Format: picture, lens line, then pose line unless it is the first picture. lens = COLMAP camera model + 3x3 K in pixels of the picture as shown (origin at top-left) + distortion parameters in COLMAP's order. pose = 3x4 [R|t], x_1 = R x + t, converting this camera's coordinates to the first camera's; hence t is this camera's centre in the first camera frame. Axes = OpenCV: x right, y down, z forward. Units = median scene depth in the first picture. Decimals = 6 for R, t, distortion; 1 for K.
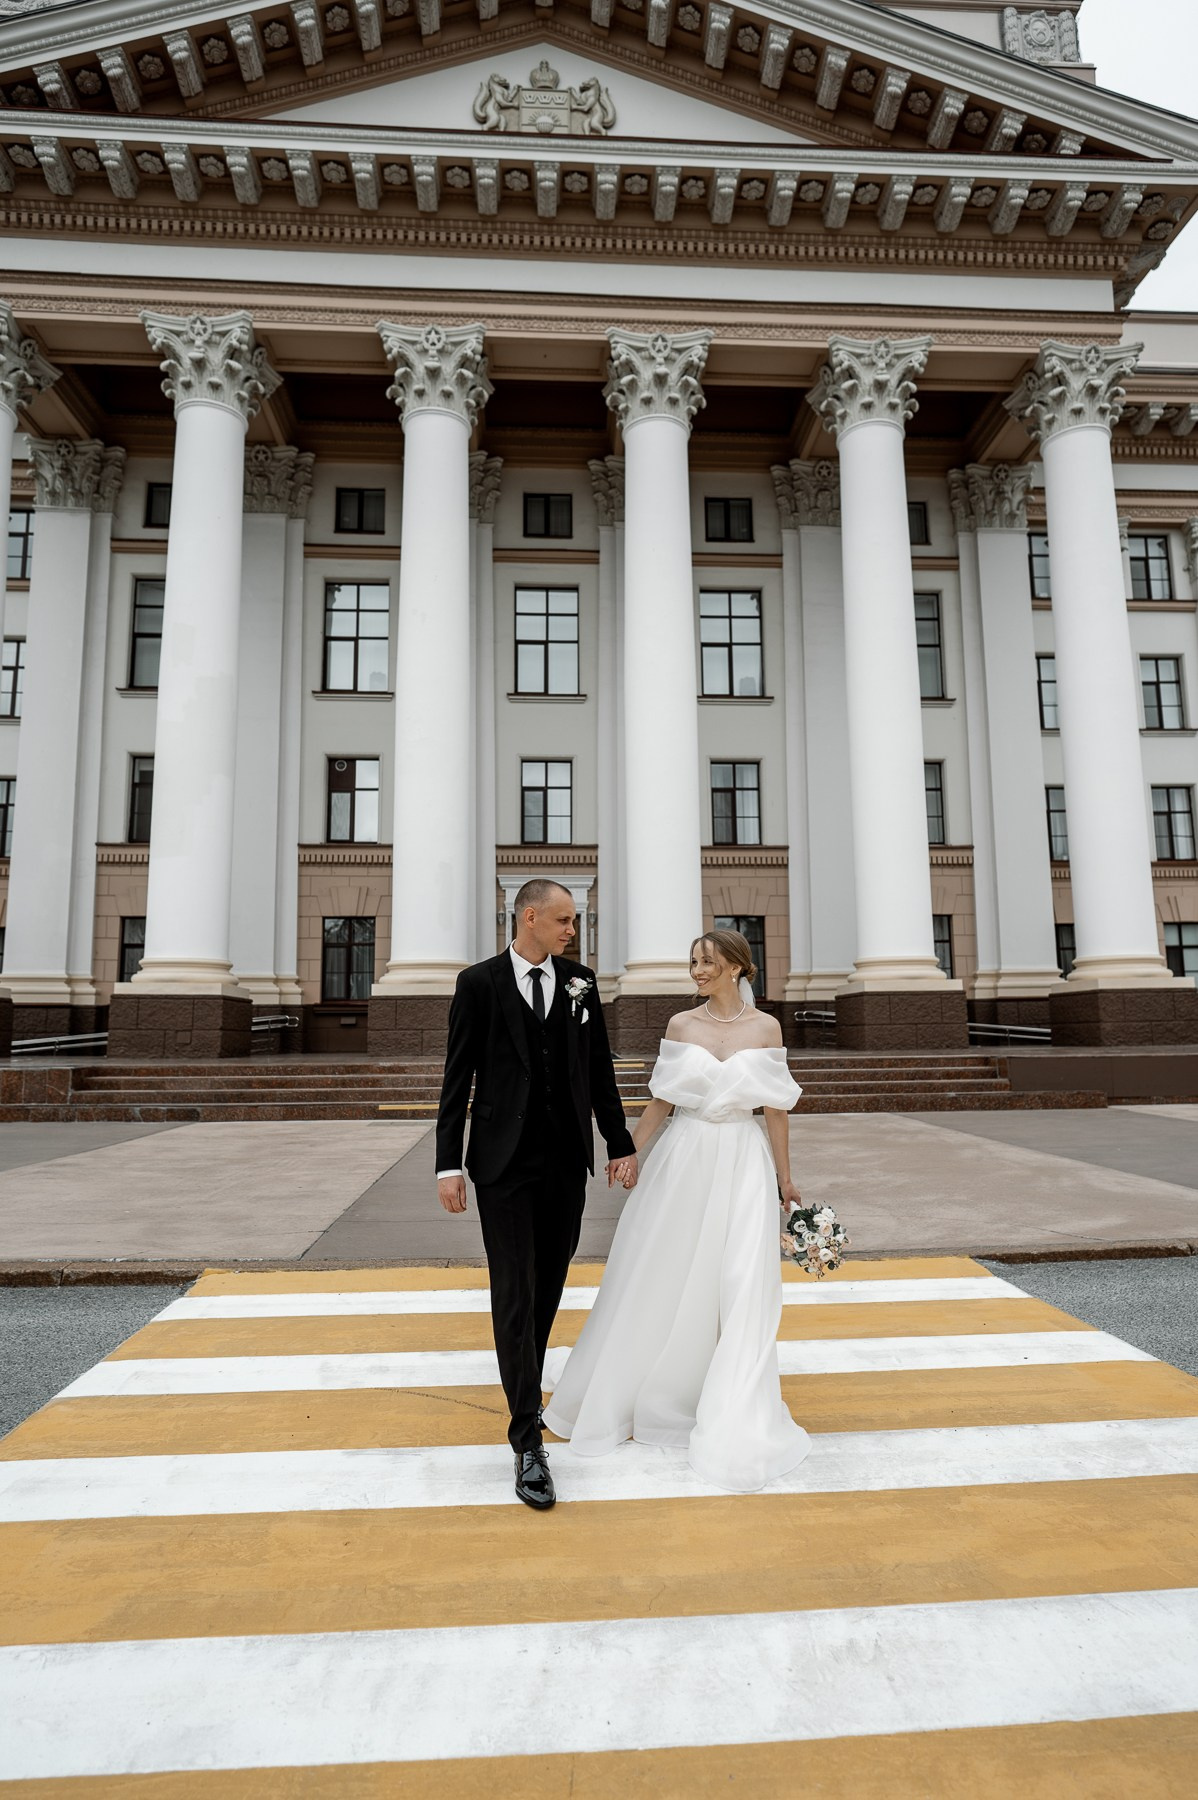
lens RADIAL K [[1047.3, 0, 614.0], [0, 1047.3, 900.9], [0, 0, 1]] dist [-0.035612, 0.000092]
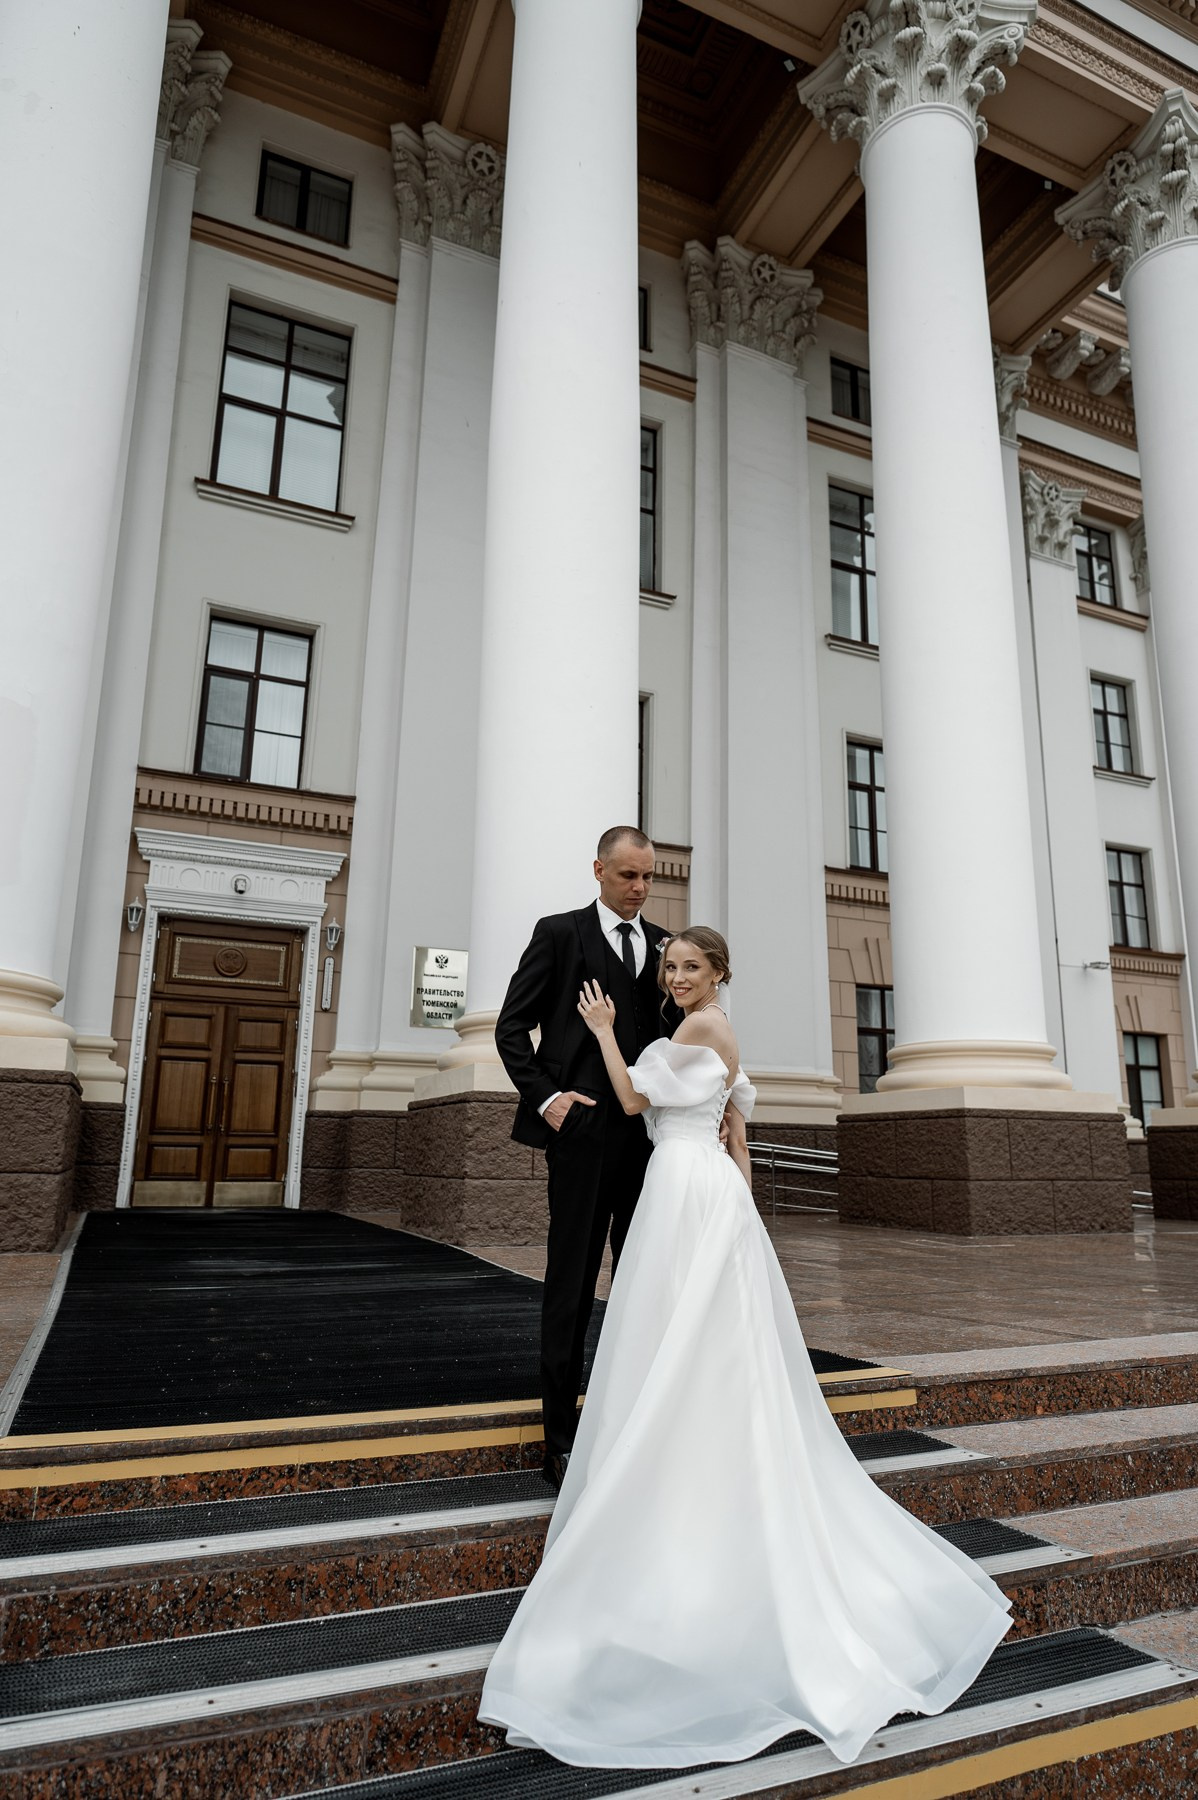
lens RADIAL K [[1109.9, 0, 632.2], [0, 1109.9, 913.5], [0, 0, 1]] dist [-0.000973, -0.001518]
pose [[0.935372, 0.099448, 0.339396, -0.067651], [-0.068226, 0.992365, -0.102749, 0.049708], [-0.347023, 0.072953, 0.935015, 0.459089]]
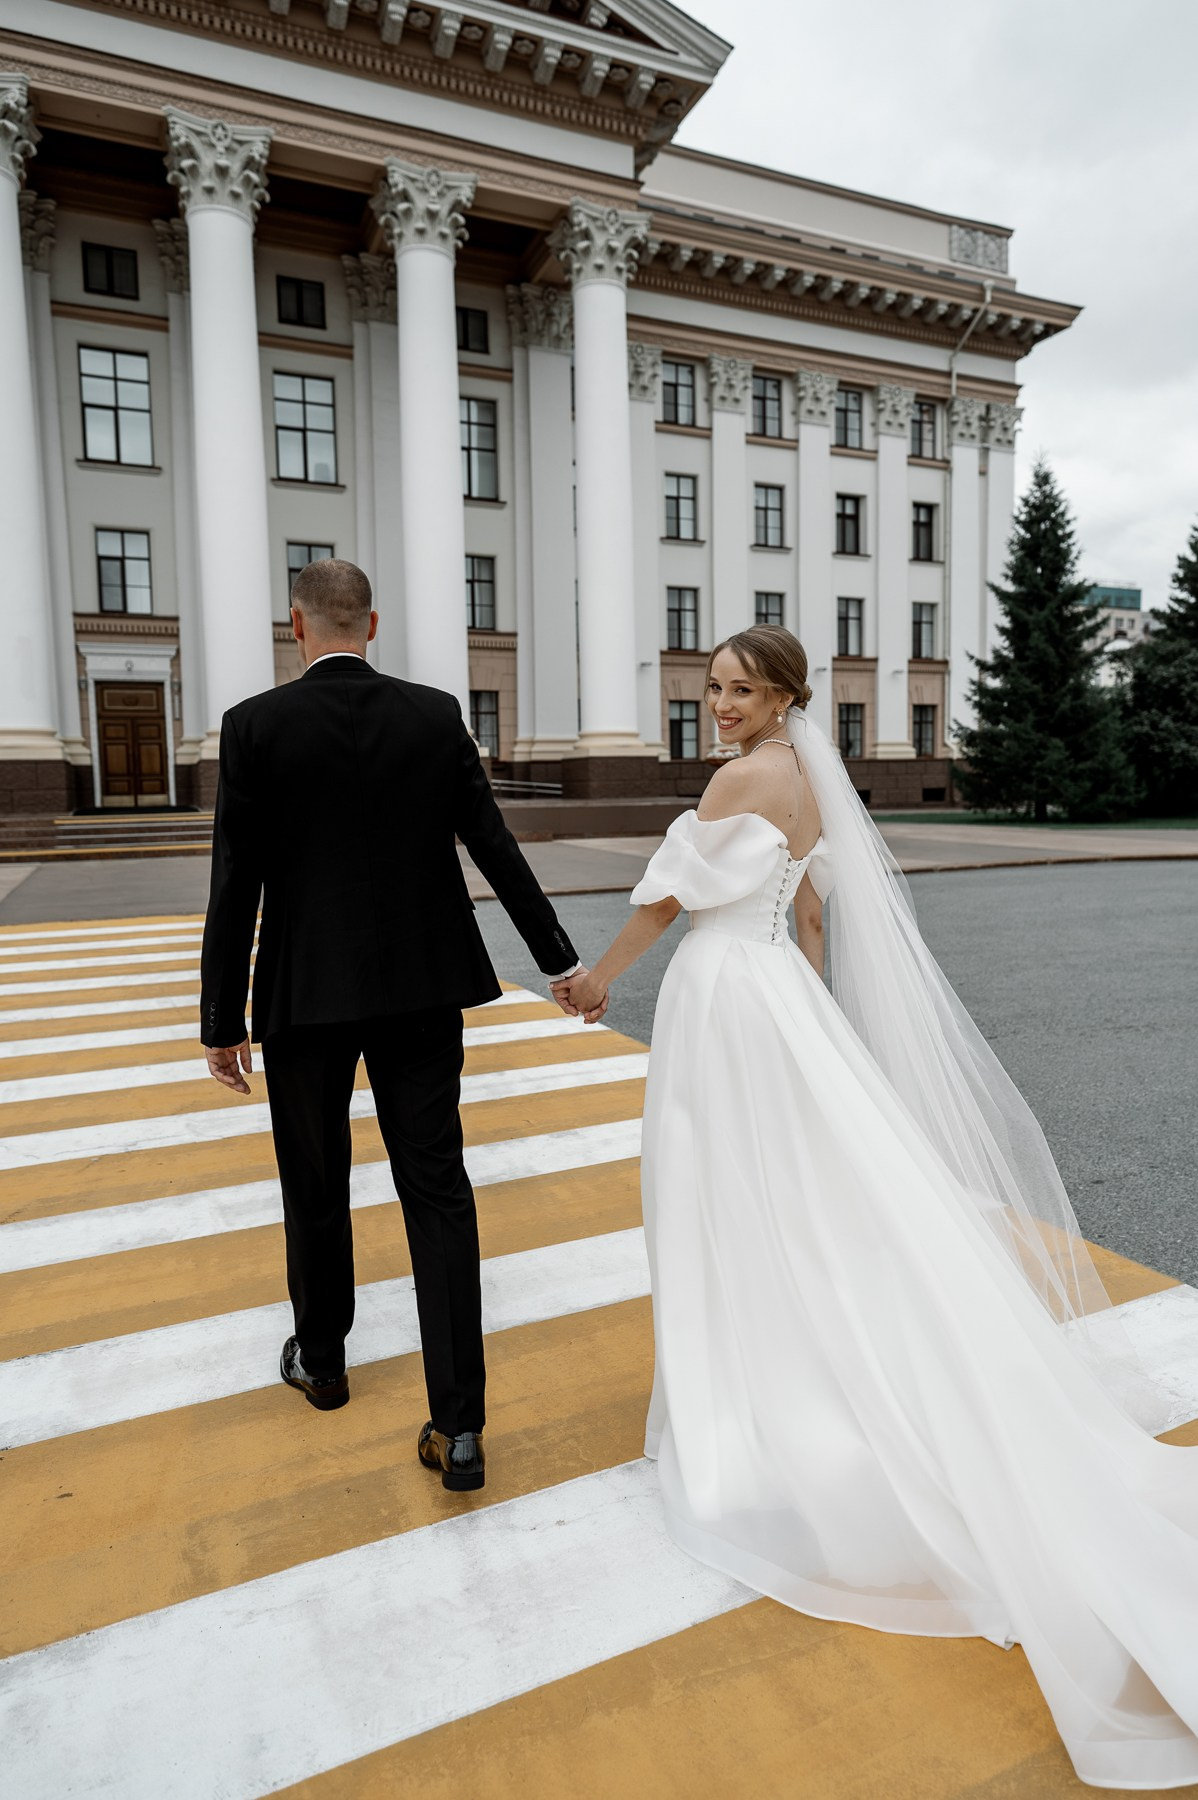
lens RADIAL K [[1017.8, 0, 596.9], [0, 1017.8, 862.7], [0, 0, 1]] dist [-0.001251, 0.000618]
pose [[0.936923, -0.032524, 0.348019, 0.015604], [-0.037706, 0.980447, 0.193138, -0.024616], [-0.347495, -0.194078, 0.917377, -0.163486]]
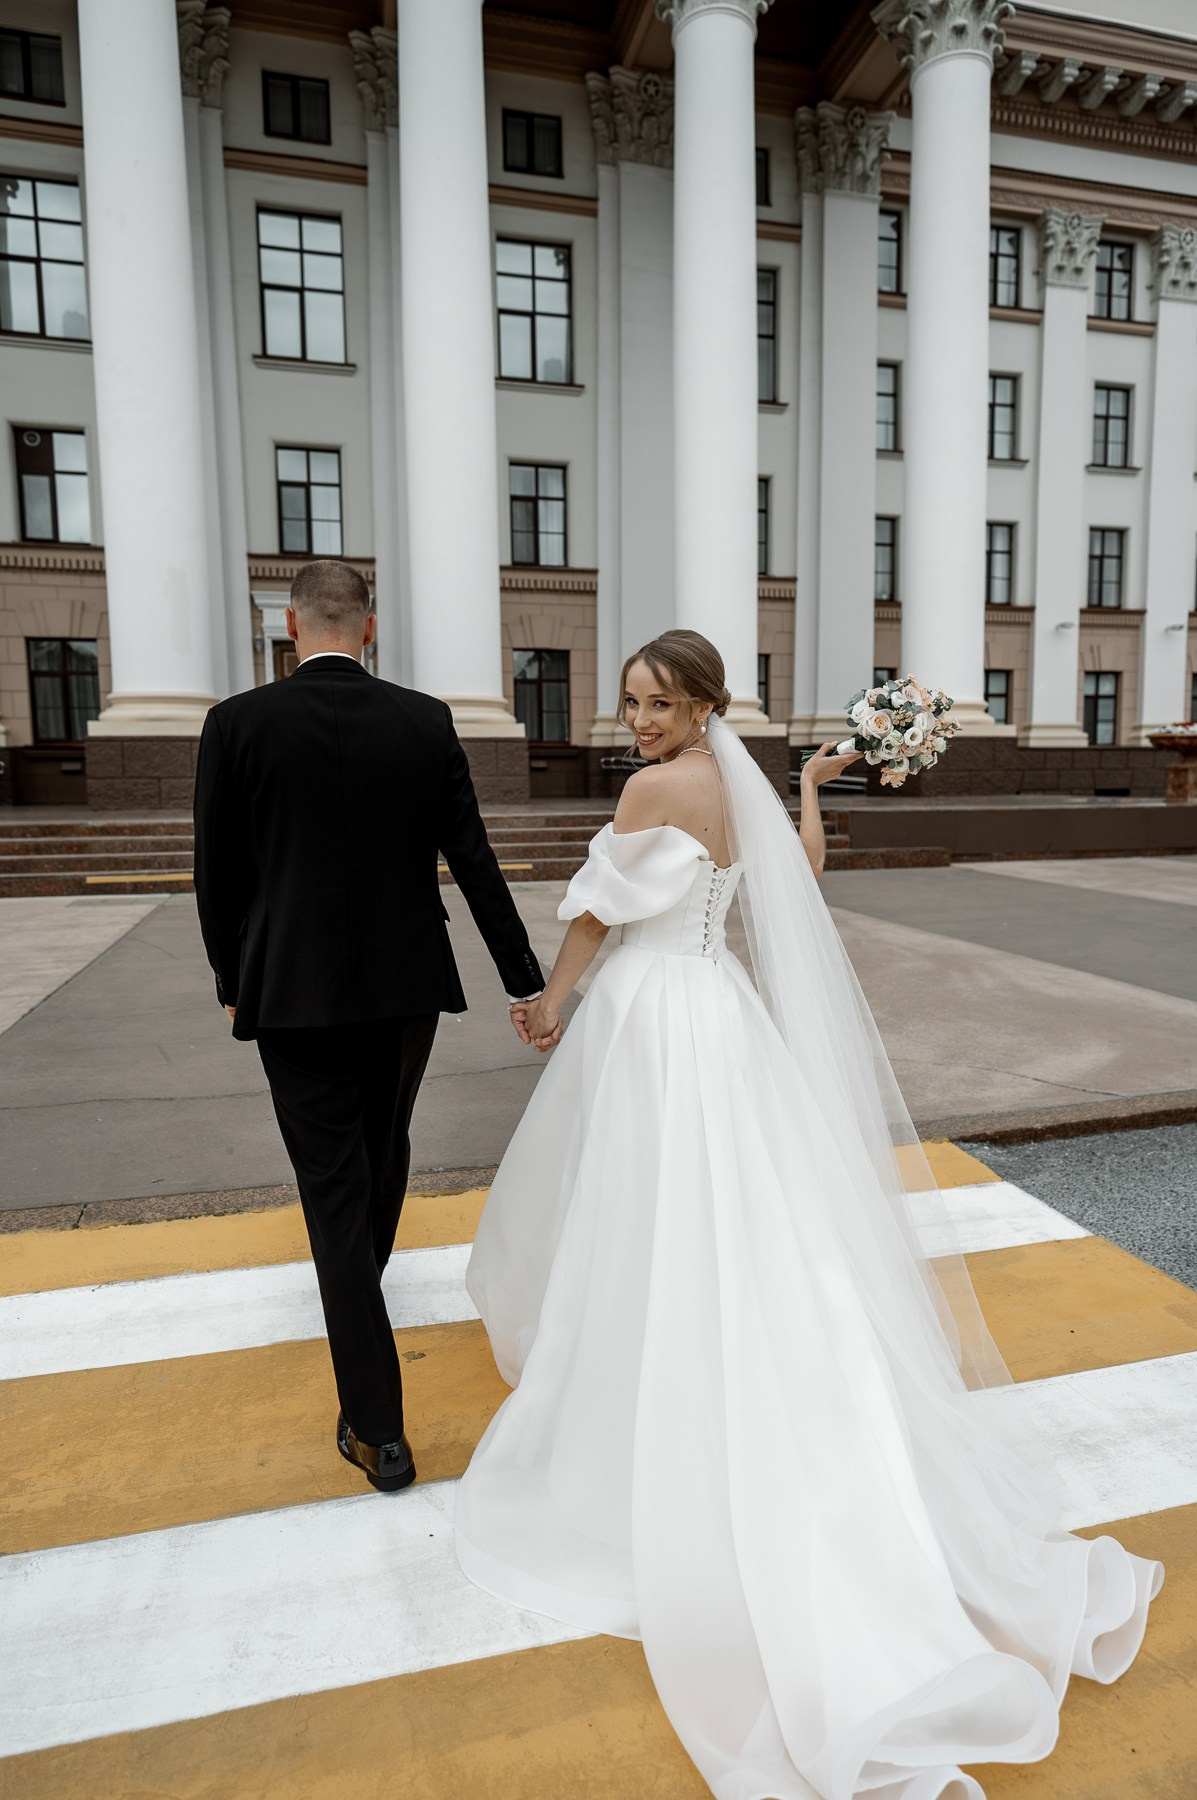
lens RADIAL K [[1050.2, 0, 627.4], [0, 1050.2, 876.6], [0, 0, 1]] dist [0.005134, -0.000180]
pose [[0.977837, -0.019376, 0.208469, 0.001872], [-0.026431, 0.976318, 0.214720, 0.009448], [-0.207693, -0.215471, 0.954168, 0.096525]]
